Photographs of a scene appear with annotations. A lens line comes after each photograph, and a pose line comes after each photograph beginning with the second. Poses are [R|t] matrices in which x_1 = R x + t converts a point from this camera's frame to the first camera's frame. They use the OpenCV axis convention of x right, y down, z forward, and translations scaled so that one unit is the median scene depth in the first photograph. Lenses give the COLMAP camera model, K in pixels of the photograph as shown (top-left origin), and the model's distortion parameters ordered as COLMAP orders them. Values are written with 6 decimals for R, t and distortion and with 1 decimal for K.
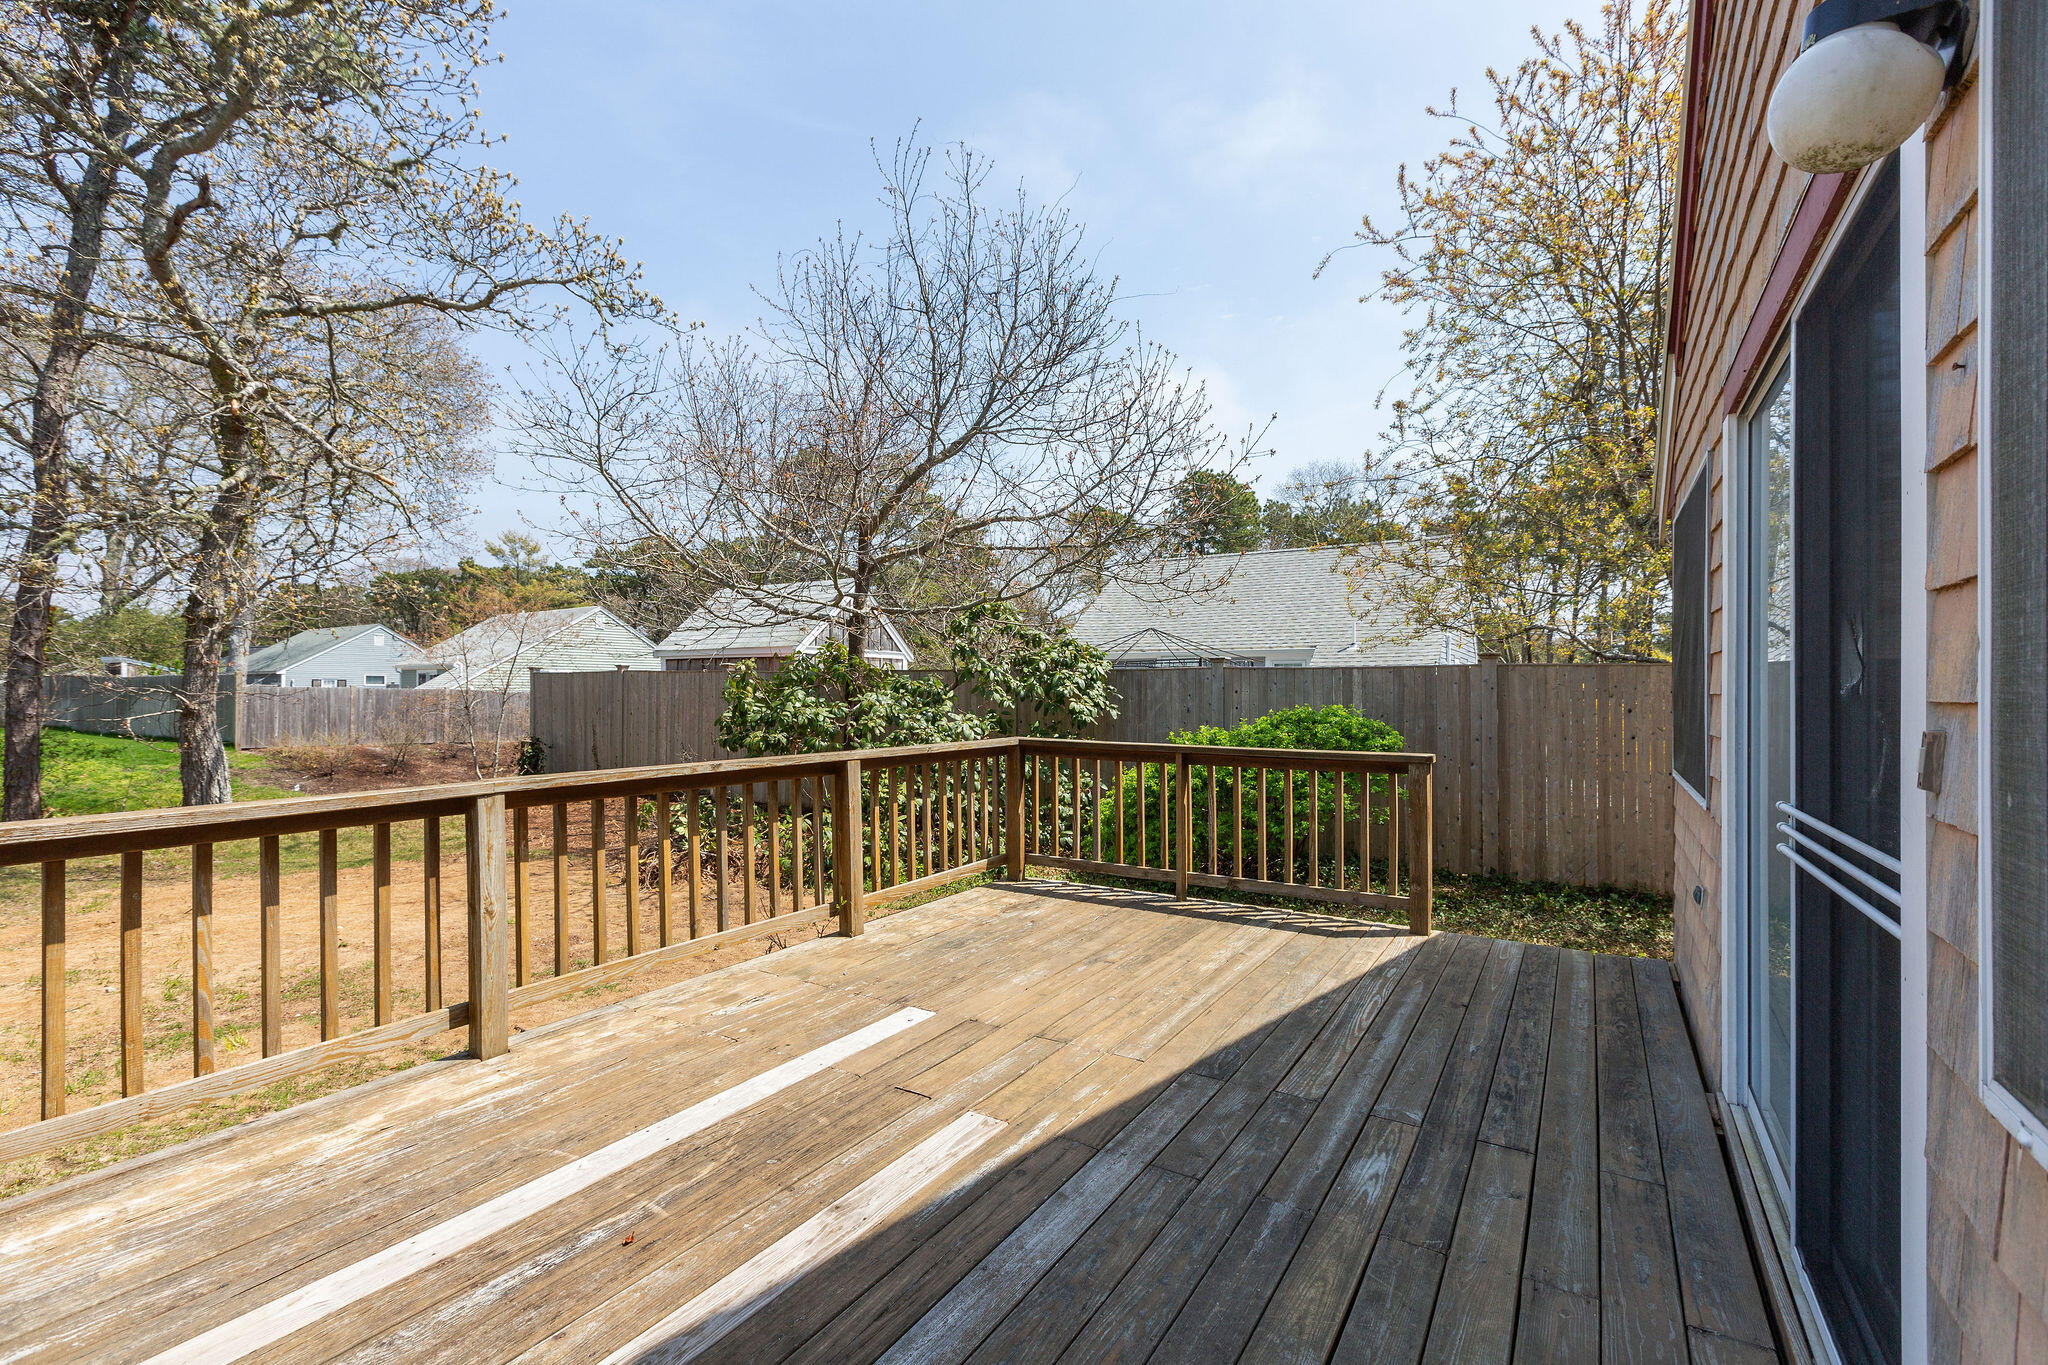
lens RADIAL K [[911.8, 0, 1023.3], [0, 911.8, 687.0], [0, 0, 1]] dist [0.001874, 0.000217]
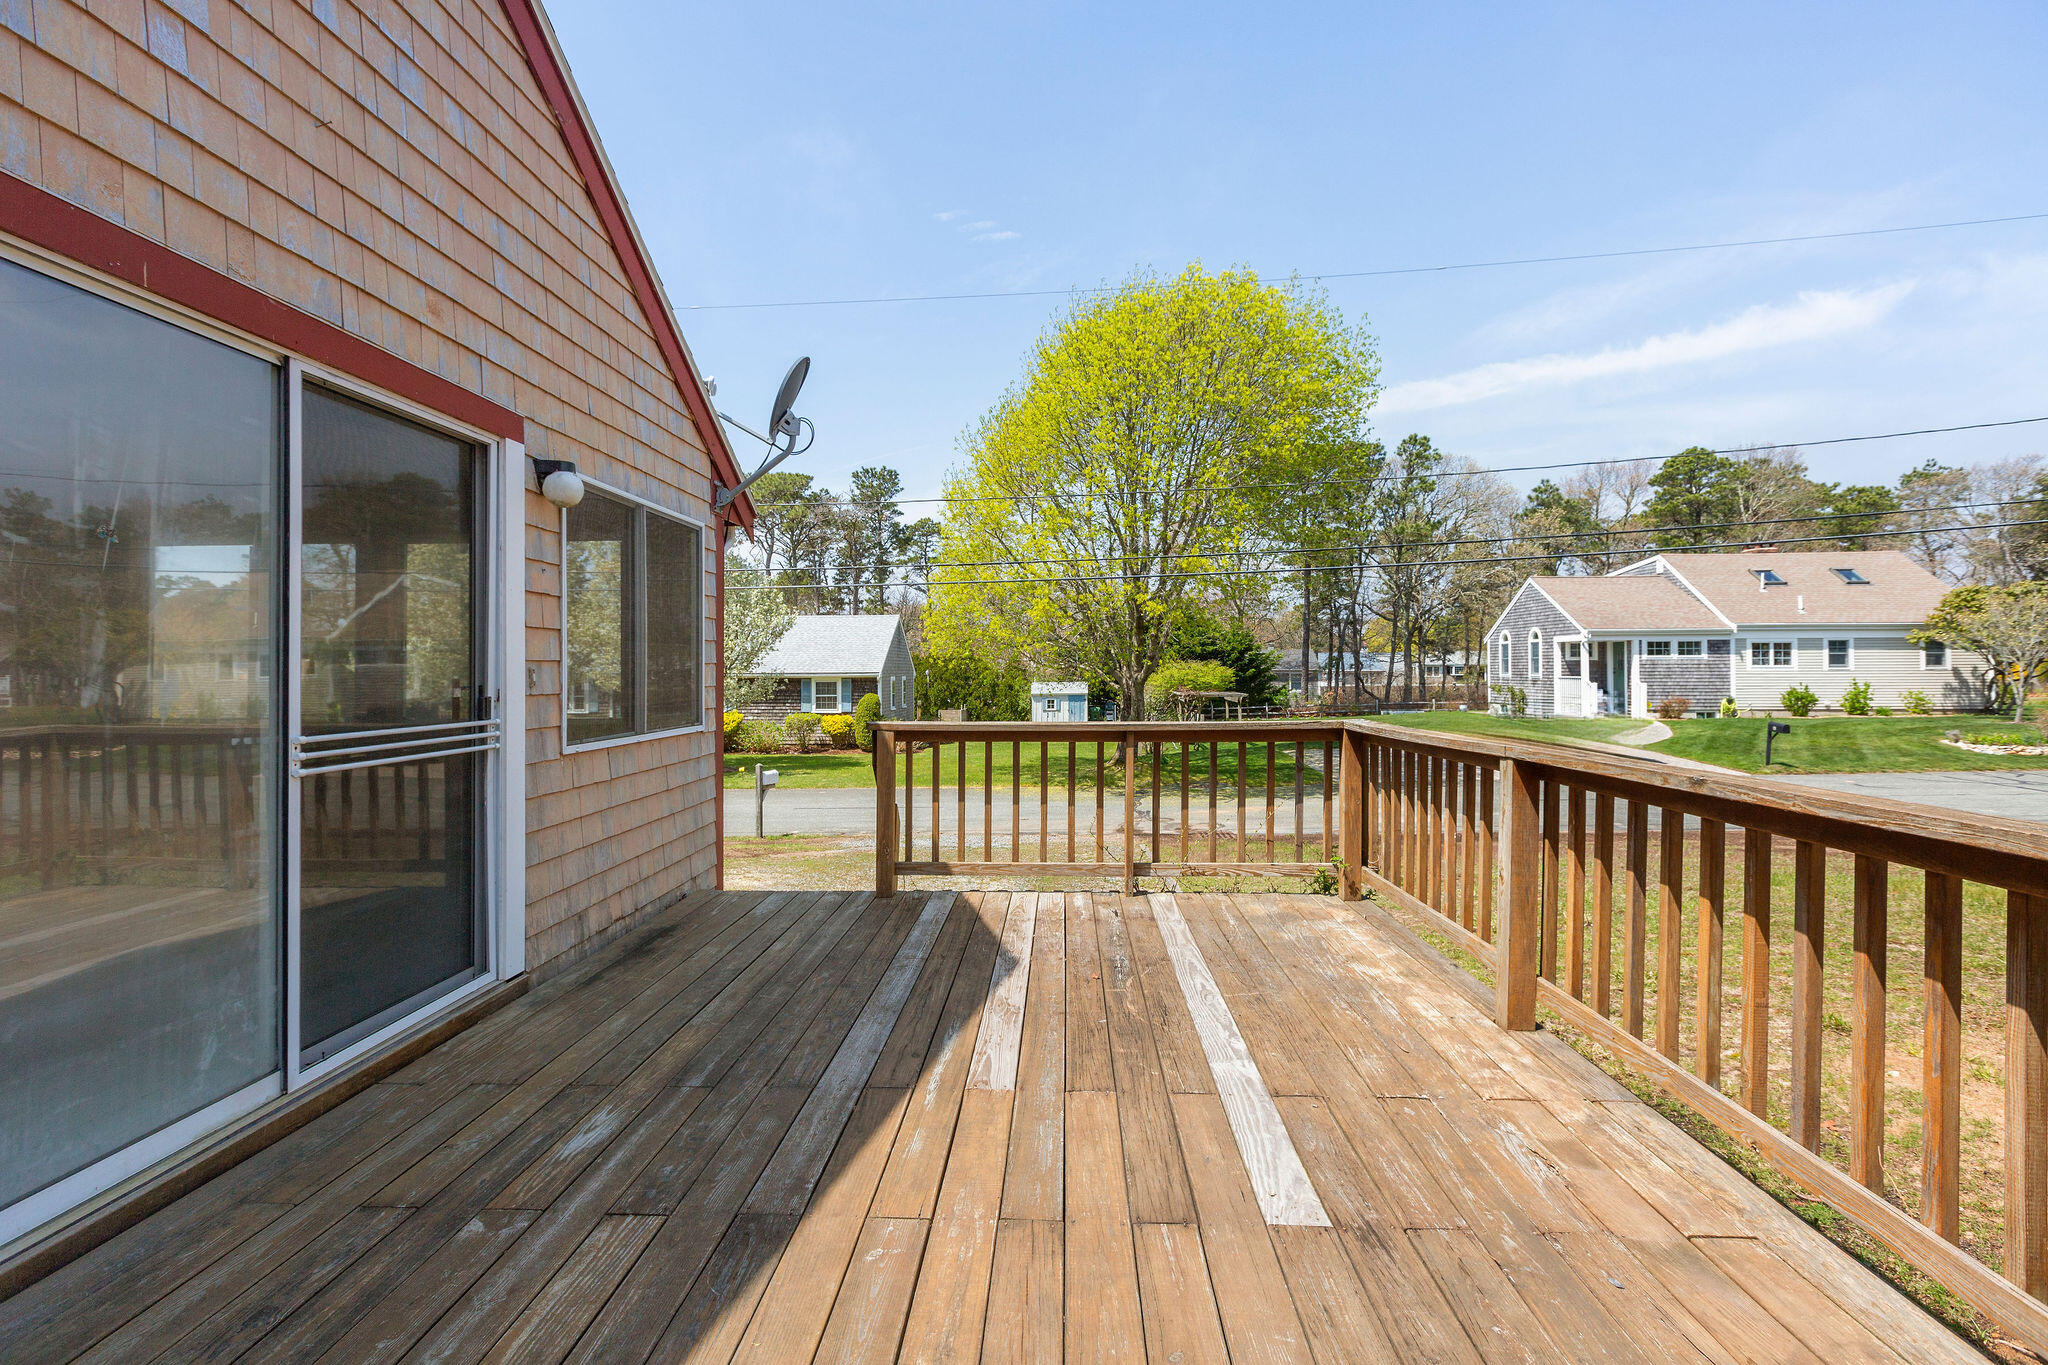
lens RADIAL K [[911.8, 0, 1023.3], [0, 911.8, 687.0], [0, 0, 1]] dist [0.001874, 0.000217]
pose [[-0.872780, 0.009377, -0.488023, 0.378155], [0.003513, 0.999910, 0.012929, 0.027650], [0.488101, 0.009570, -0.872735, 1.754347]]
